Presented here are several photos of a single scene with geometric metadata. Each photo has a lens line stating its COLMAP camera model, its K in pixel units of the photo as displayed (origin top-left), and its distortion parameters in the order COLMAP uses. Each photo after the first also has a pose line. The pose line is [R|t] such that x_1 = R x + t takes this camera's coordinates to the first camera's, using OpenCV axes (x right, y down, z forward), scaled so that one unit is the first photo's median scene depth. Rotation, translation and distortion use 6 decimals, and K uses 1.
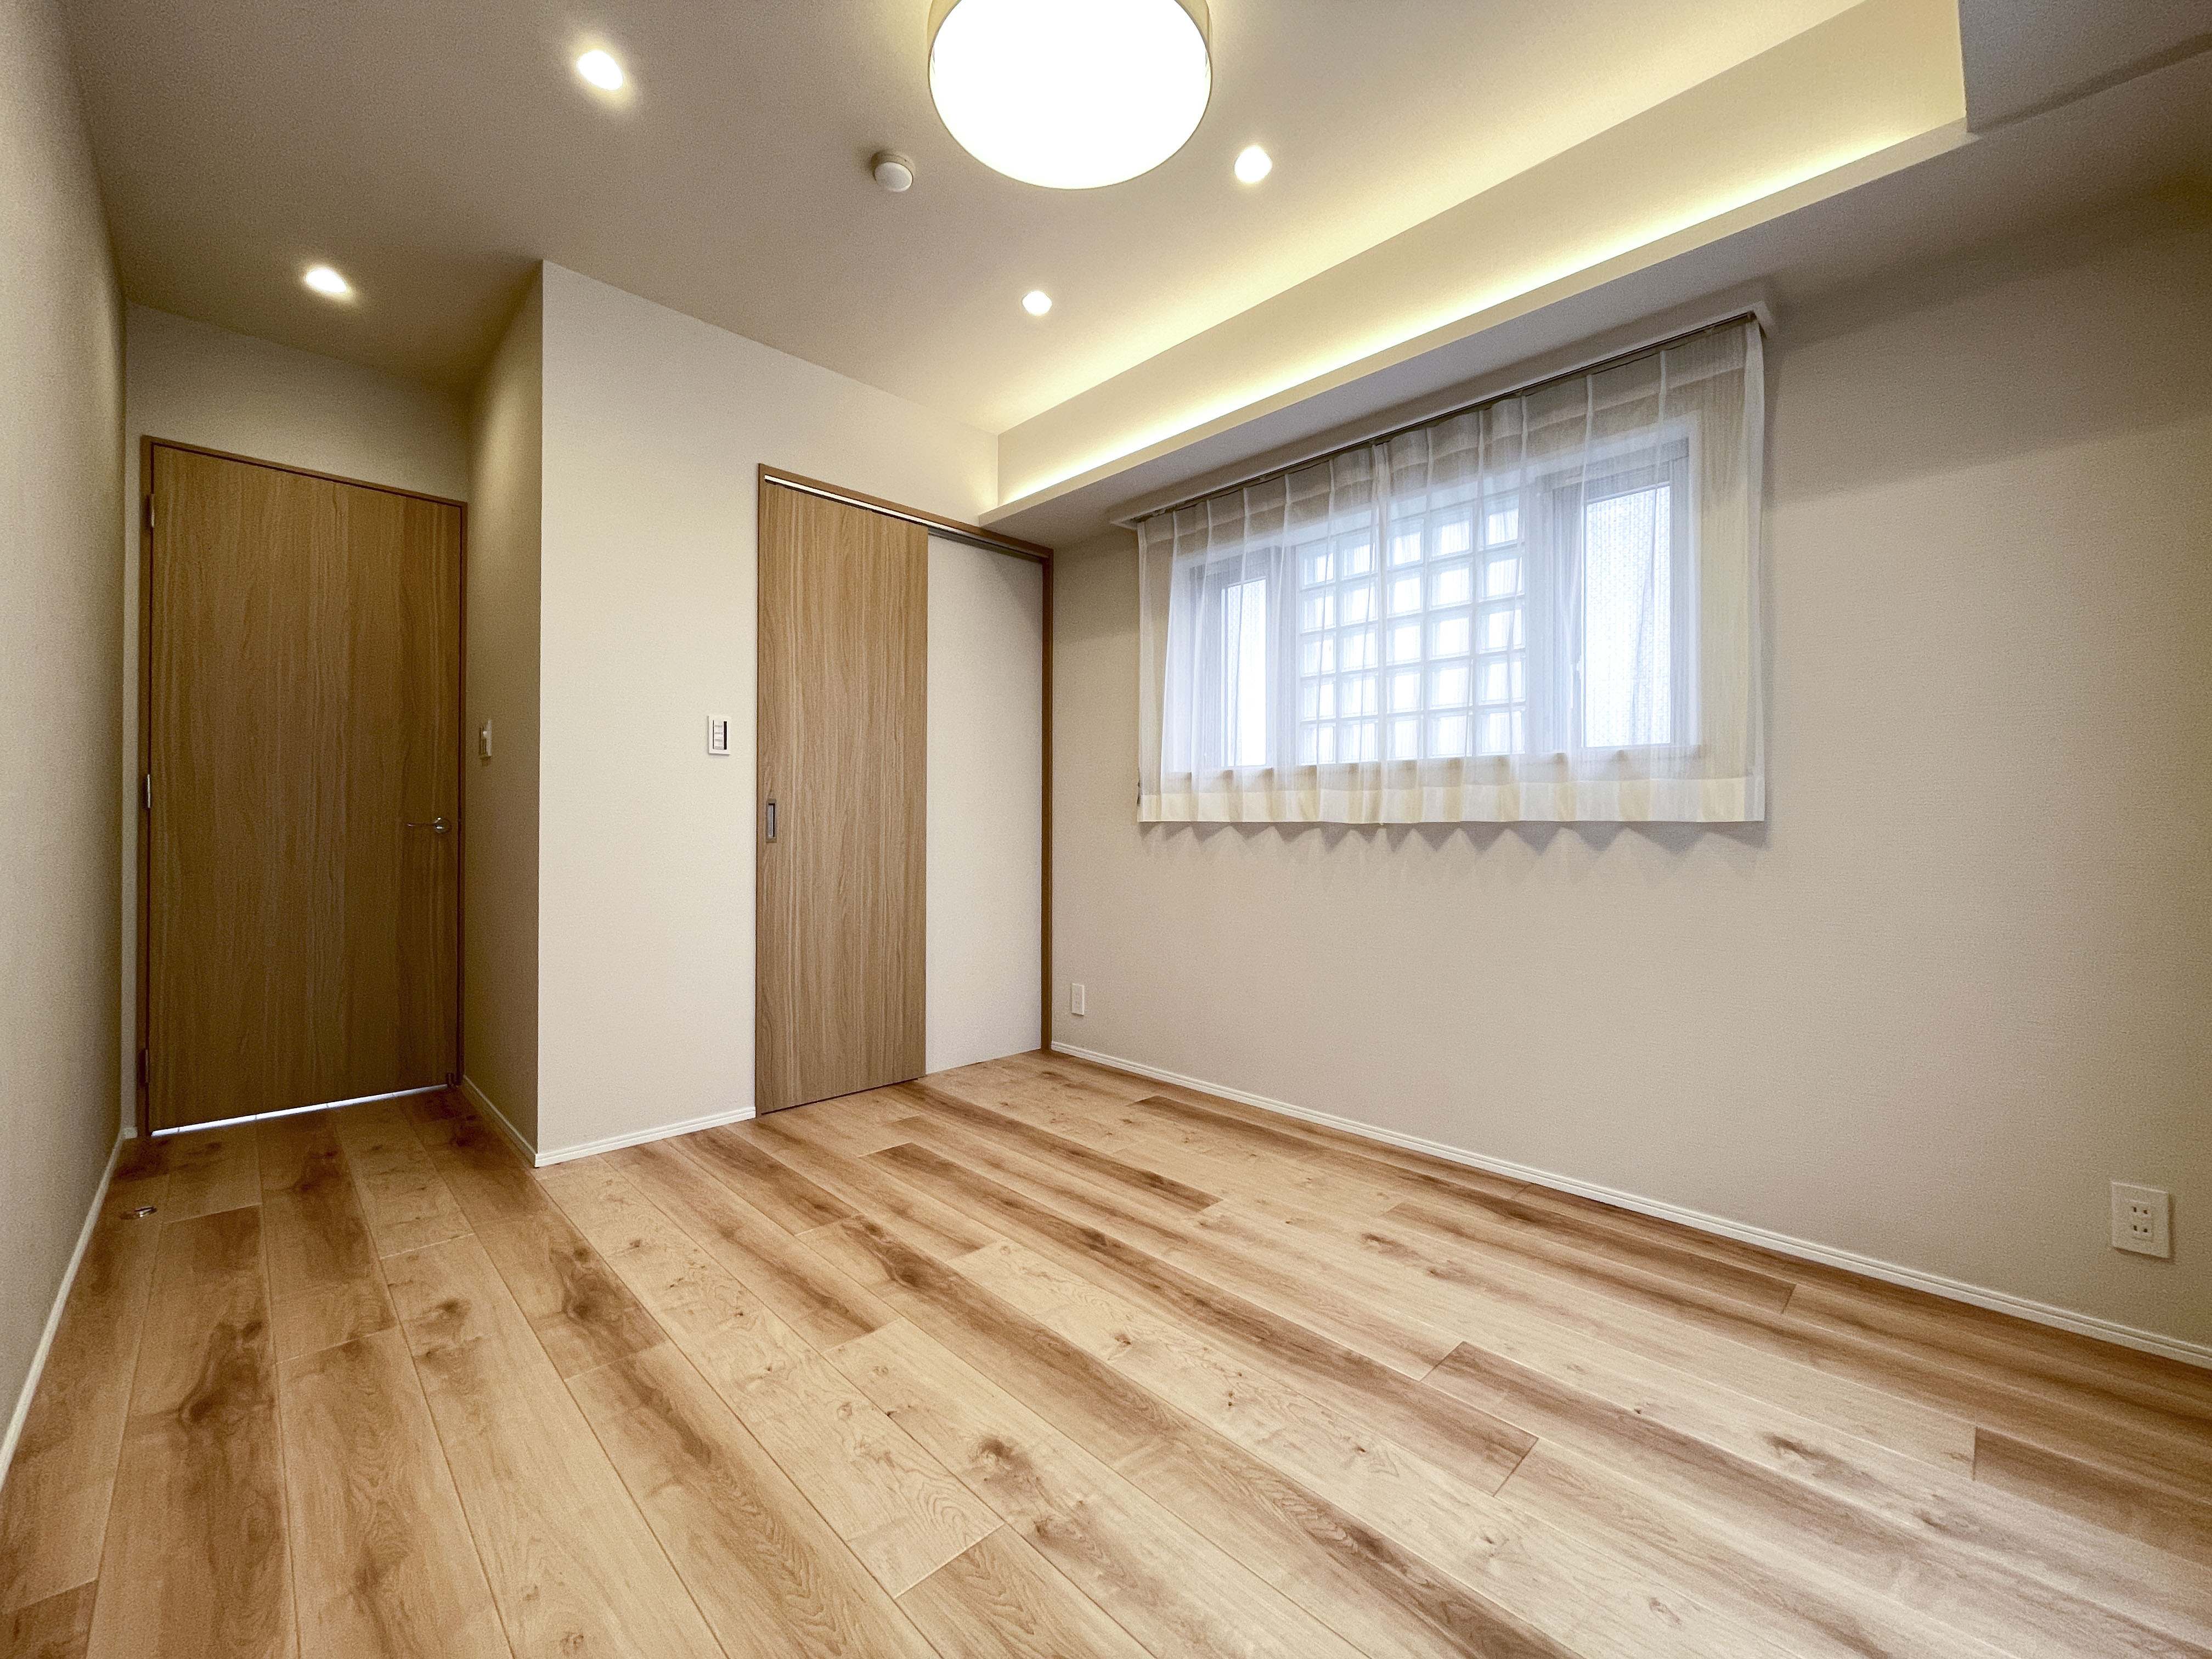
lens RADIAL K [[891.3, 0, 1106.8], [0, 891.3, 823.3], [0, 0, 1]] dist [-0.001955, -0.000372]
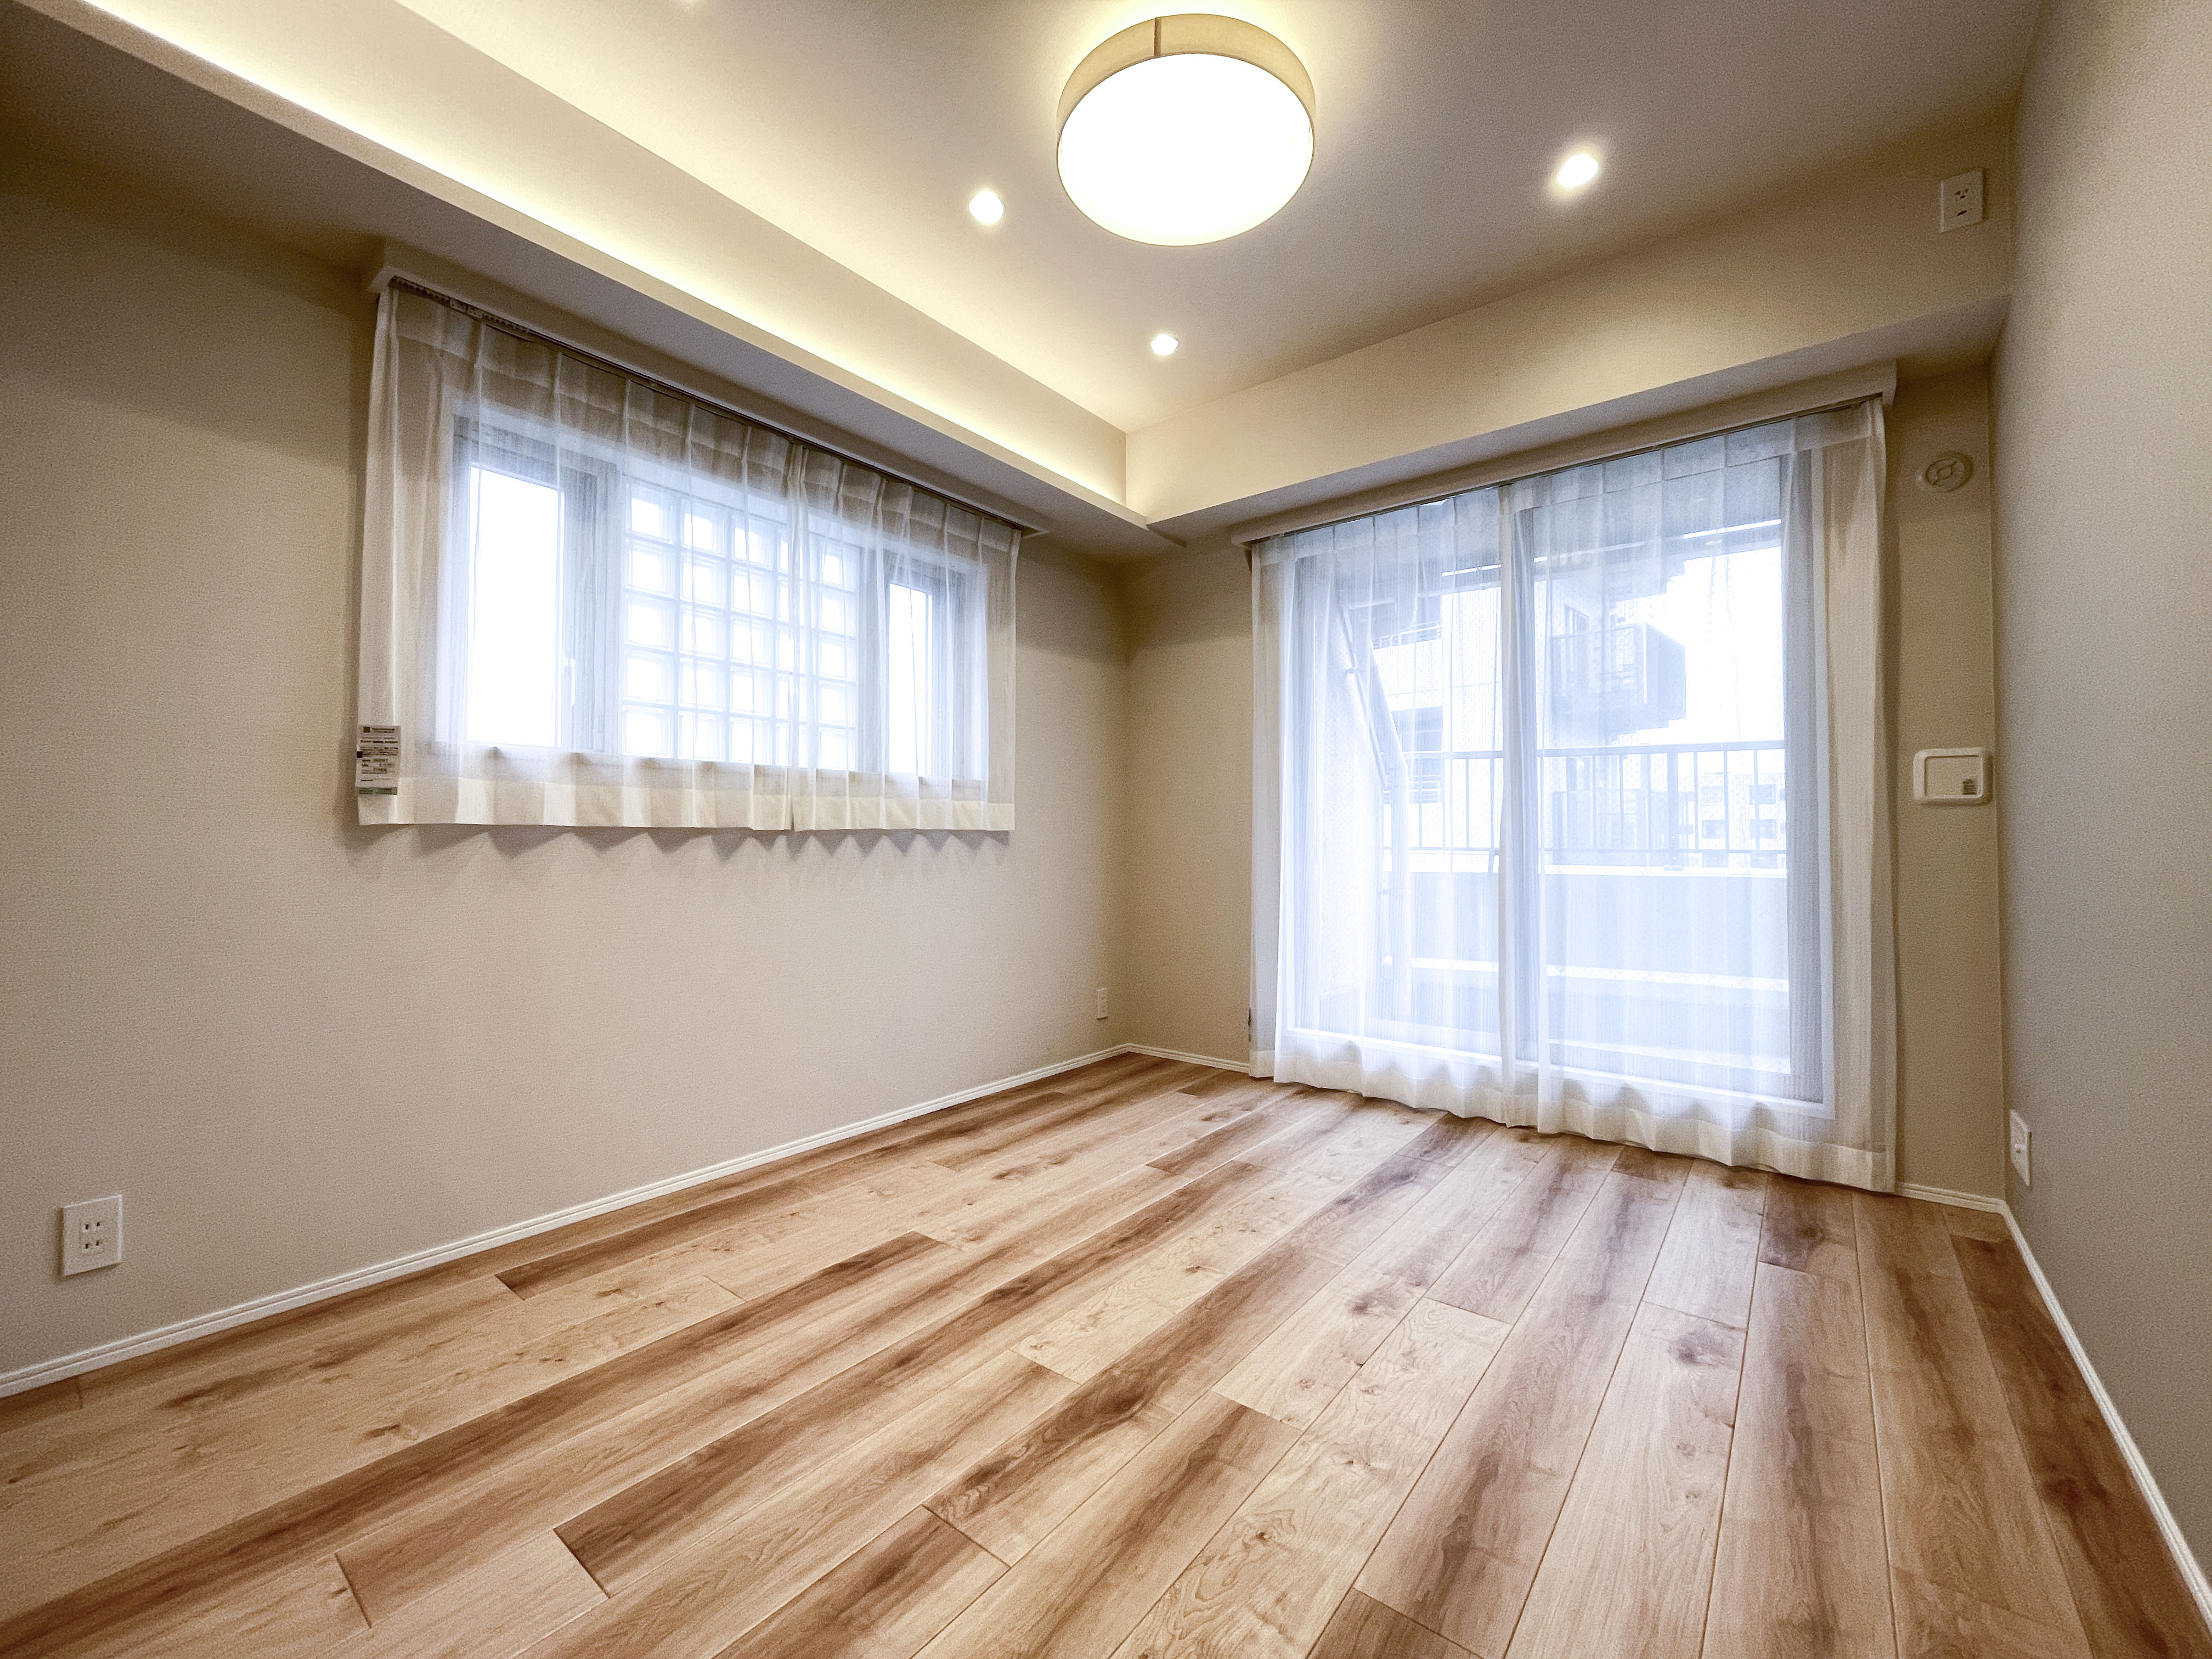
lens RADIAL K [[891.3, 0, 1096.4], [0, 891.3, 823.3], [0, 0, 1]] dist [-0.001955, -0.000372]
pose [[-0.111526, 0.013355, 0.993672, -0.841679], [-0.003174, 0.999900, -0.013795, 0.006396], [-0.993756, -0.004693, -0.111473, 0.931211]]
